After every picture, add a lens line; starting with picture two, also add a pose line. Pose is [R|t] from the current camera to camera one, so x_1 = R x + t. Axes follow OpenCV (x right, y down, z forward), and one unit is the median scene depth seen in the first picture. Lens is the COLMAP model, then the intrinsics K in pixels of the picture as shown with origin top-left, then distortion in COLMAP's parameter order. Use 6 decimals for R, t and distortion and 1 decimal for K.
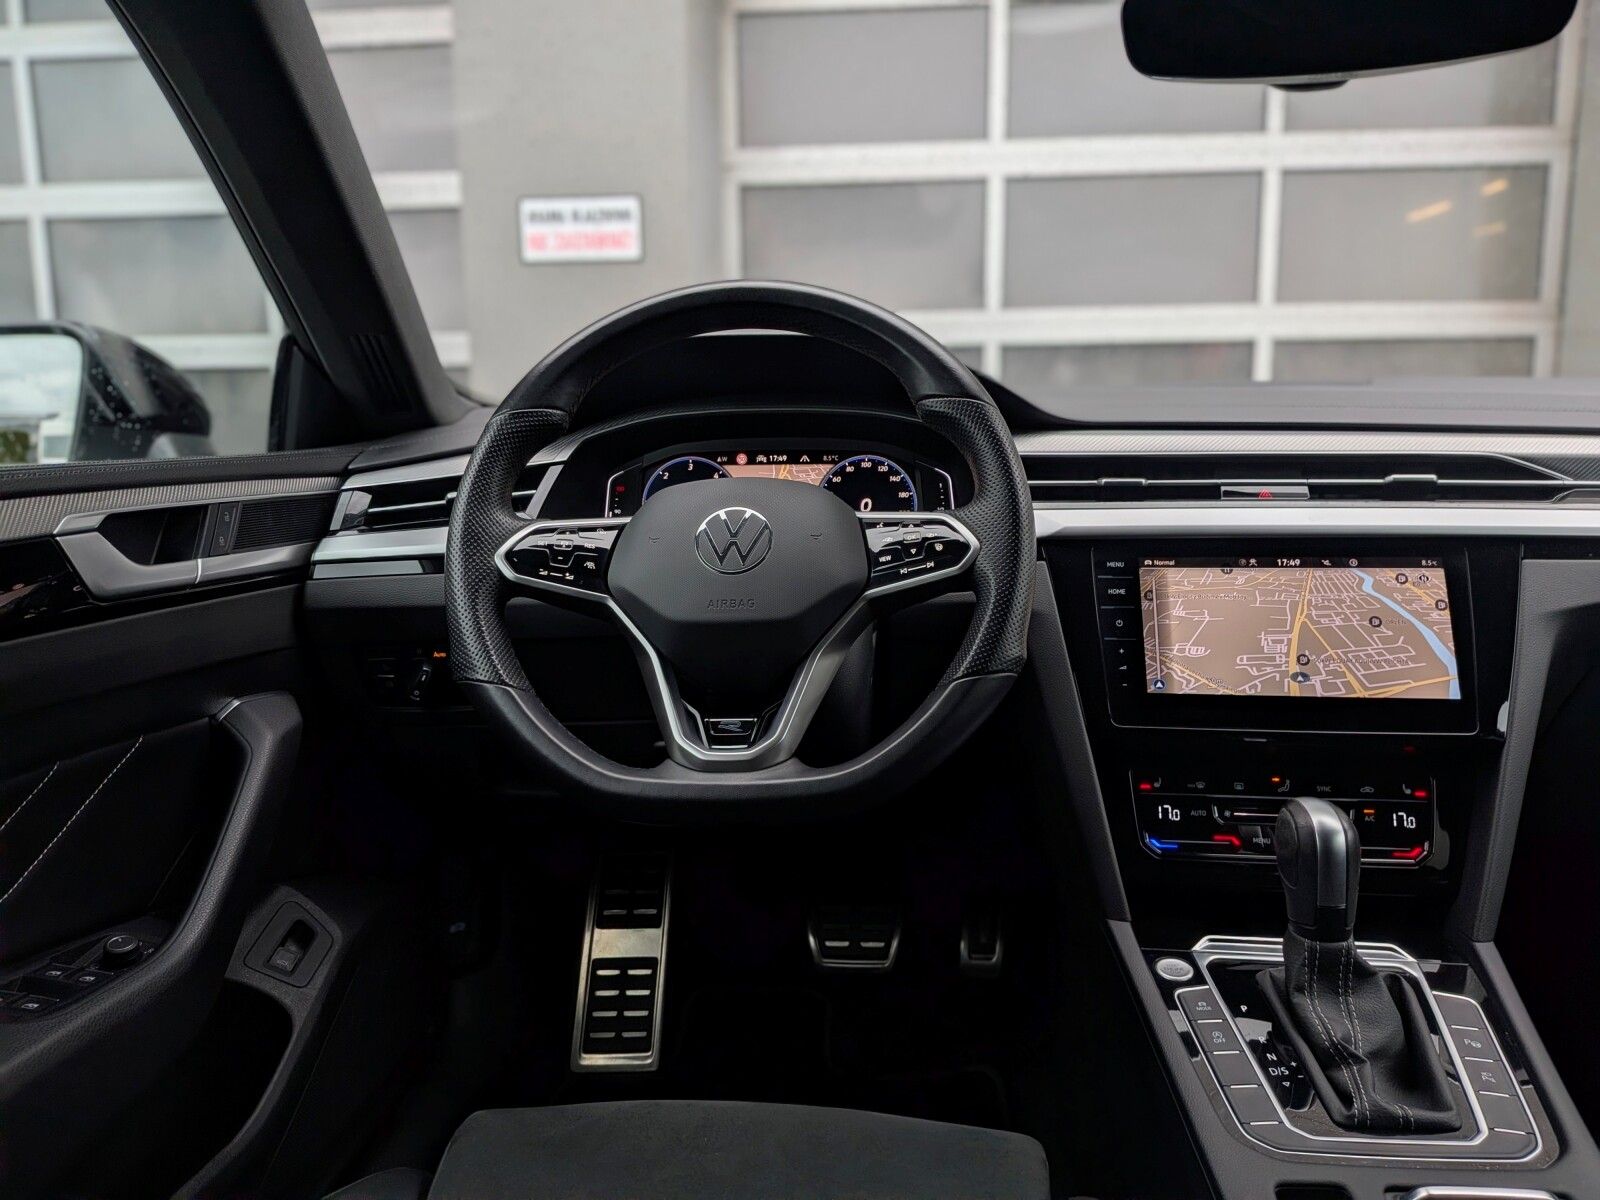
lens RADIAL K [[1152.9, 0, 791.3], [0, 1152.9, 578.9], [0, 0, 1]] dist [0.057424, -0.107788]
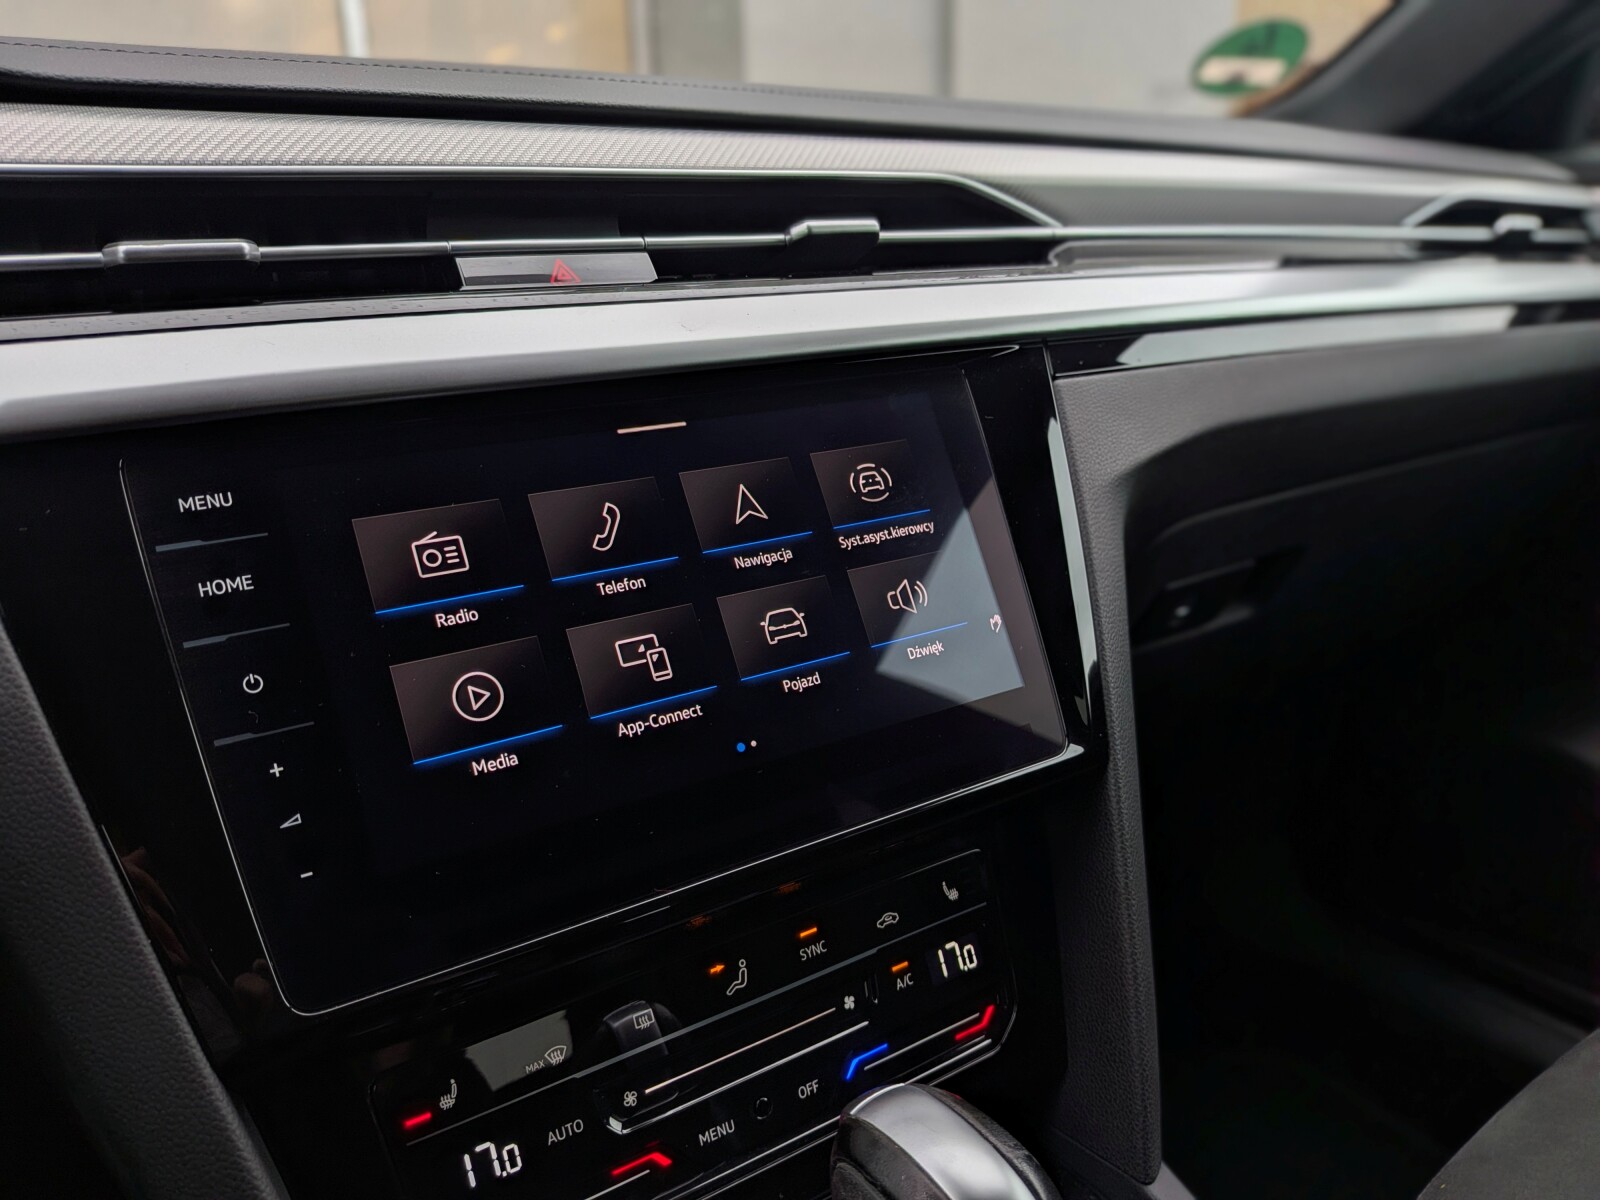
lens RADIAL K [[1152.9, 0, 775.9], [0, 1152.9, 596.9], [0, 0, 1]] dist [0.057424, -0.107788]
pose [[0.760312, -0.198090, 0.618616, 0.199526], [0.119287, 0.978749, 0.166799, -0.022226], [-0.638510, -0.053026, 0.767784, 0.660946]]
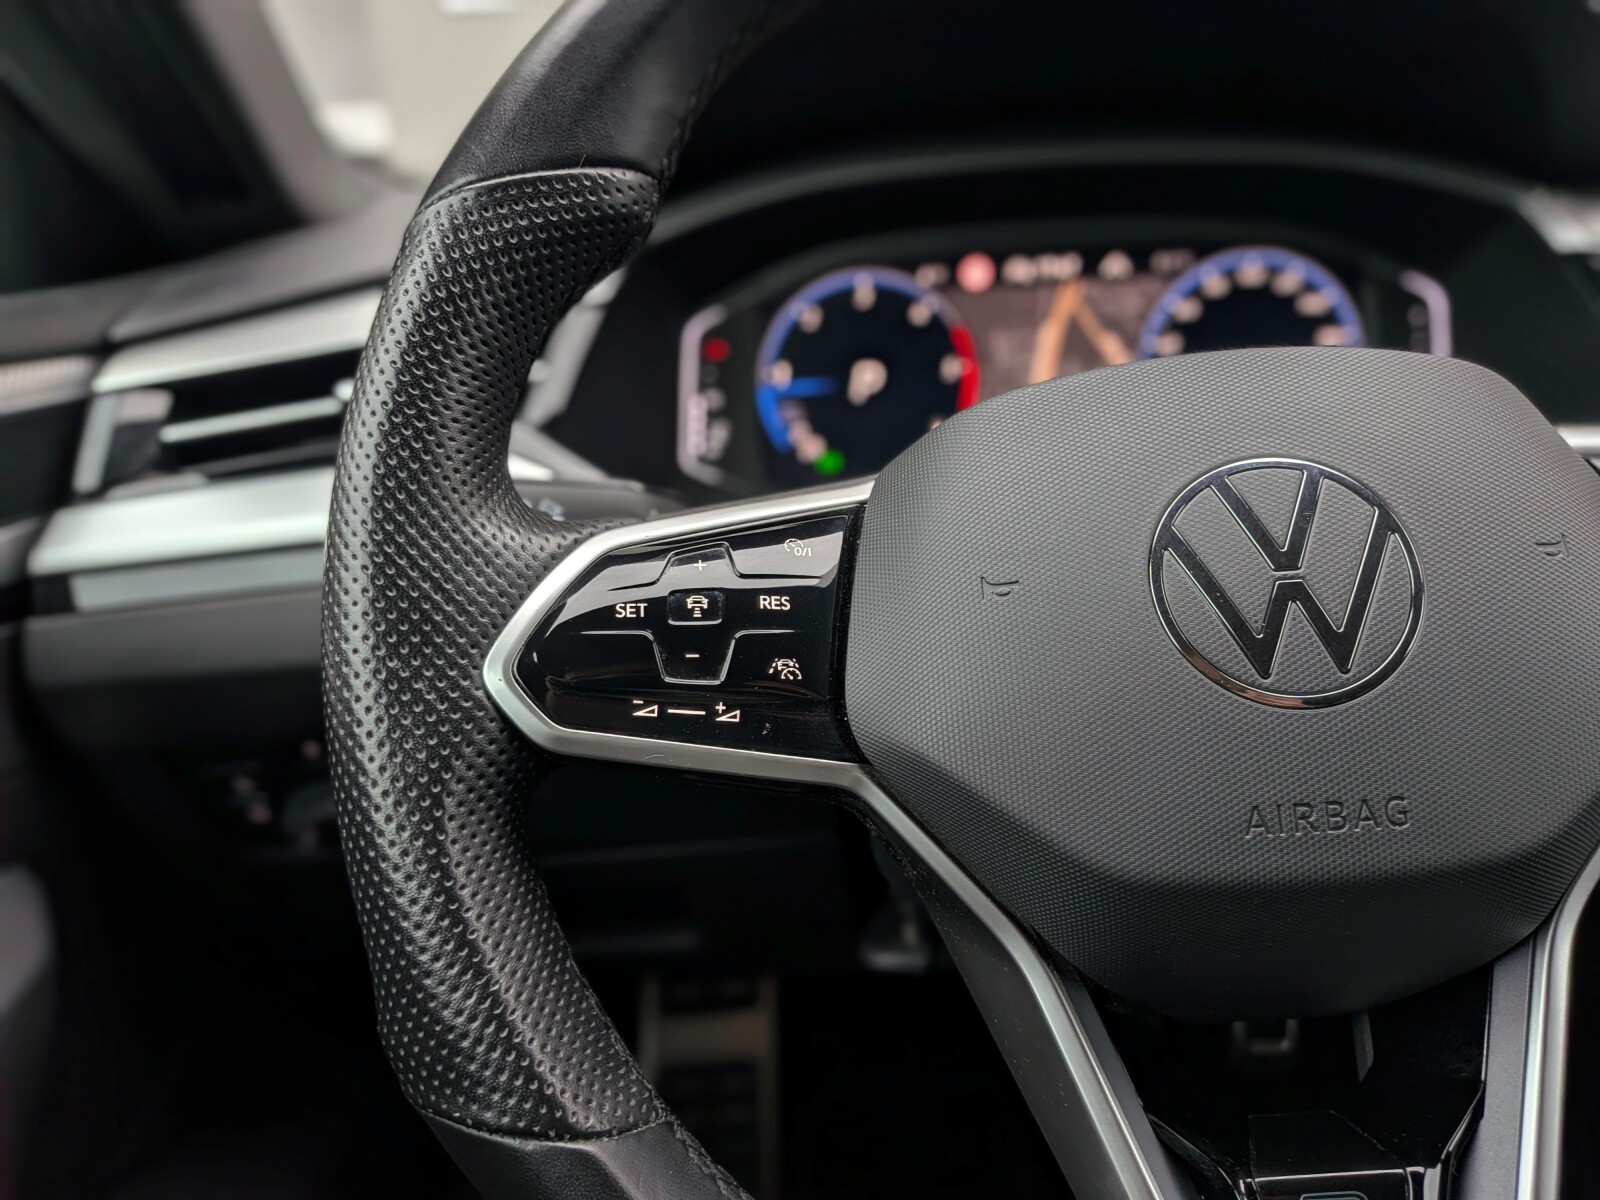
lens RADIAL K [[1152.9, 0, 789.8], [0, 1152.9, 549.9], [0, 0, 1]] dist [0.057424, -0.107788]
pose [[0.998366, -0.048690, 0.029906, -0.159371], [0.043563, 0.987255, 0.153066, -0.080180], [-0.036978, -0.151513, 0.987763, 0.611541]]
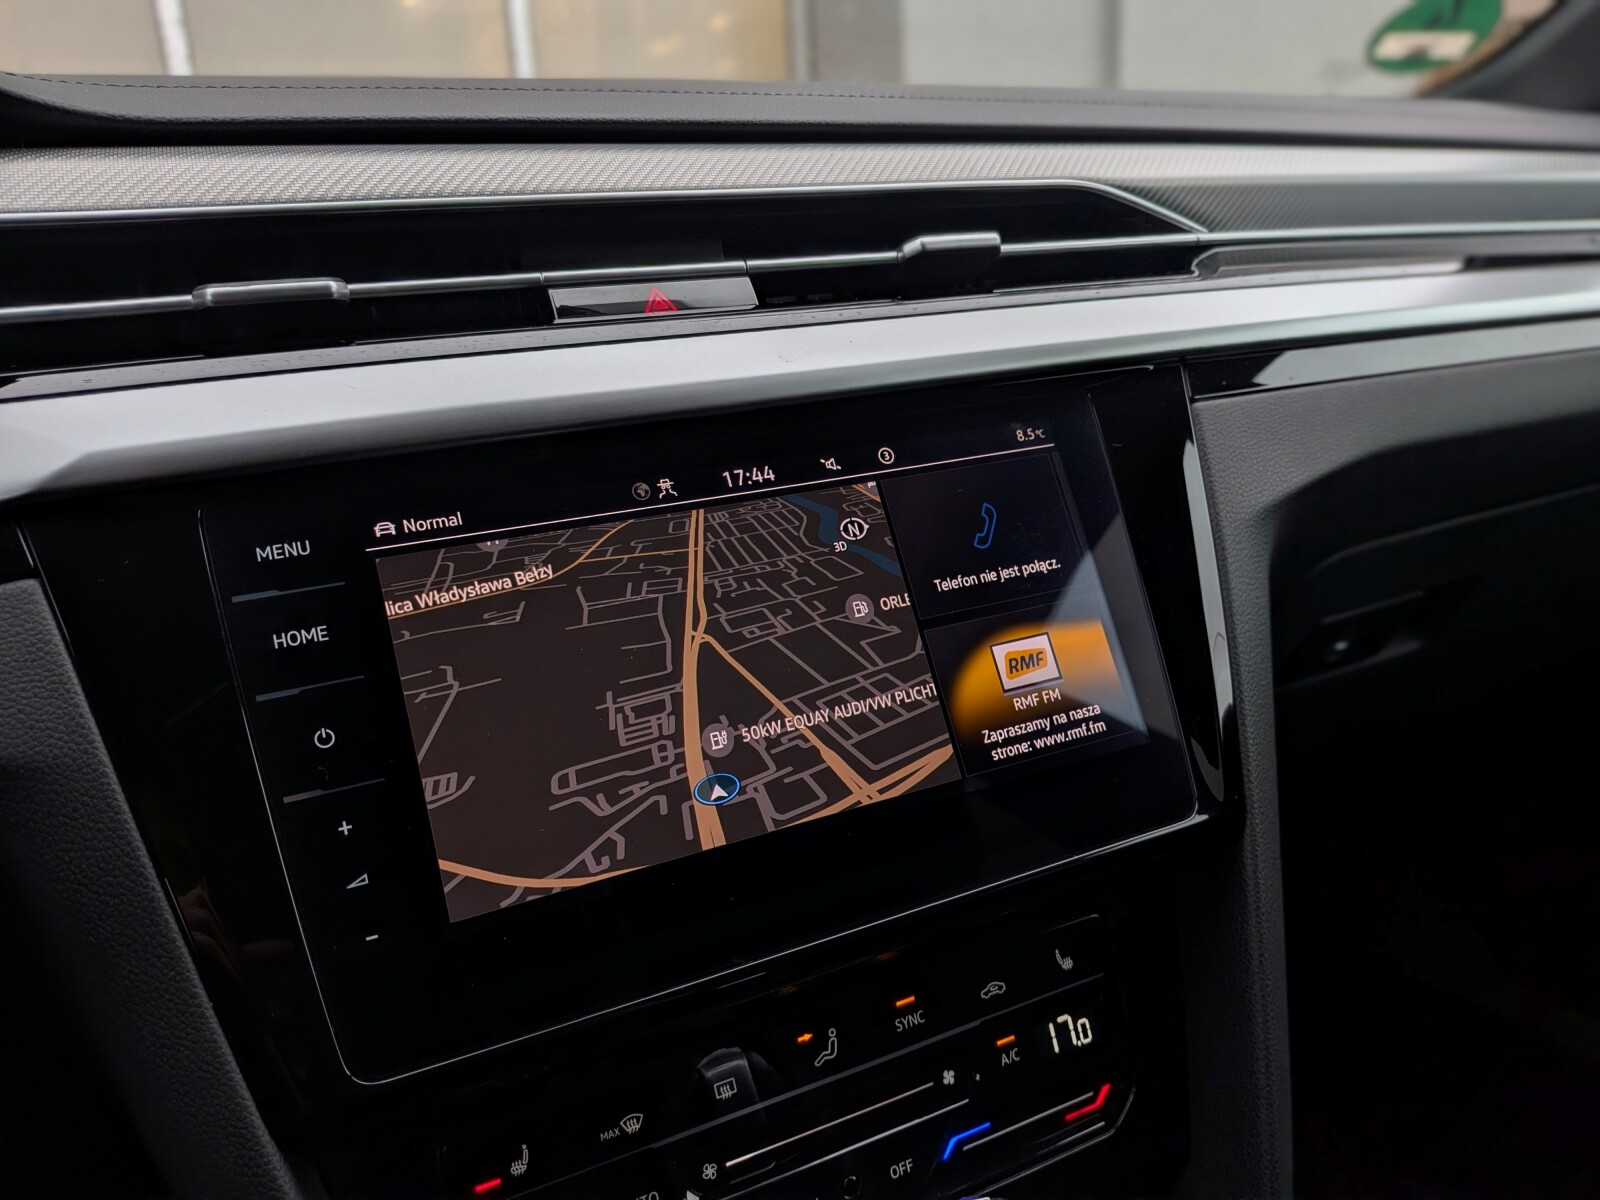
lens RADIAL K [[1152.9, 0, 789.0], [0, 1152.9, 593.6], [0, 0, 1]] dist [0.057424, -0.107788]
pose [[0.832246, -0.191948, 0.520118, 0.232582], [0.124670, 0.978920, 0.161782, -0.036214], [-0.540207, -0.069799, 0.838632, 0.669403]]
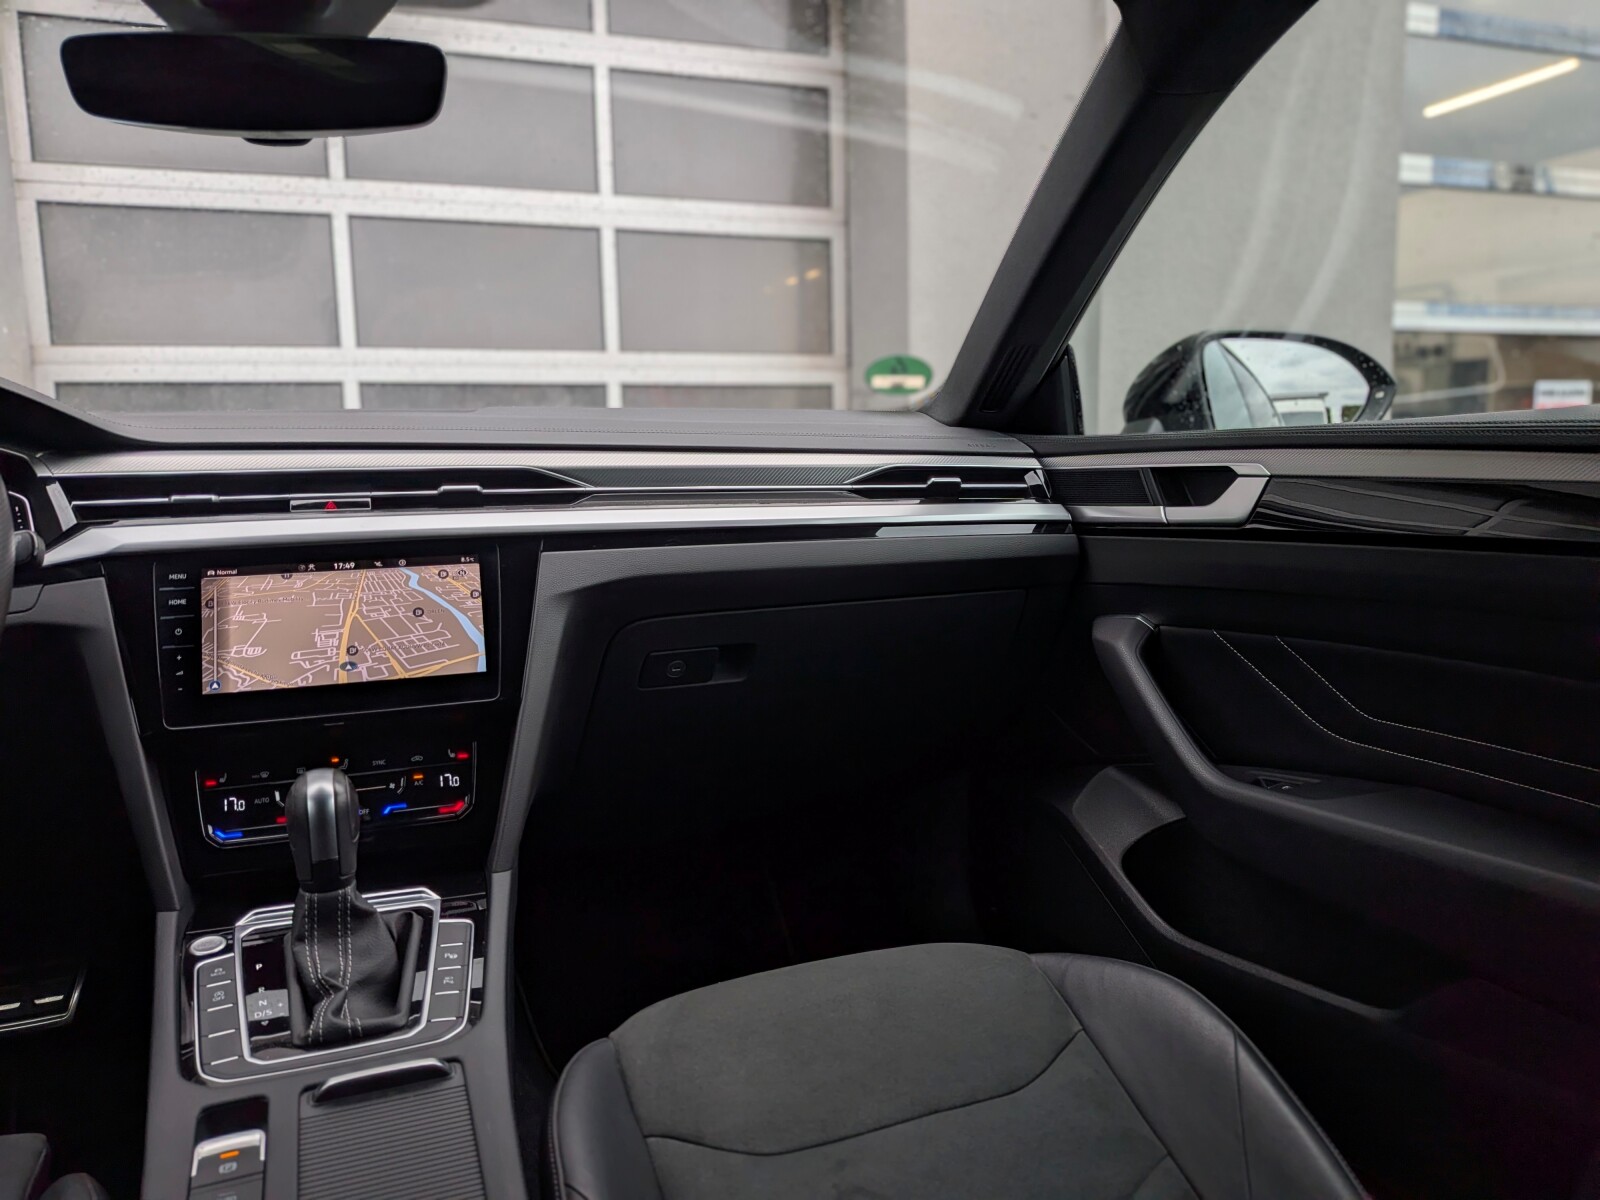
lens RADIAL K [[1152.9, 0, 800.9], [0, 1152.9, 587.5], [0, 0, 1]] dist [0.057424, -0.107788]
pose [[0.894106, -0.061077, 0.443671, 0.324607], [0.073919, 0.997196, -0.011689, 0.052487], [-0.441713, 0.043248, 0.896113, -0.194564]]
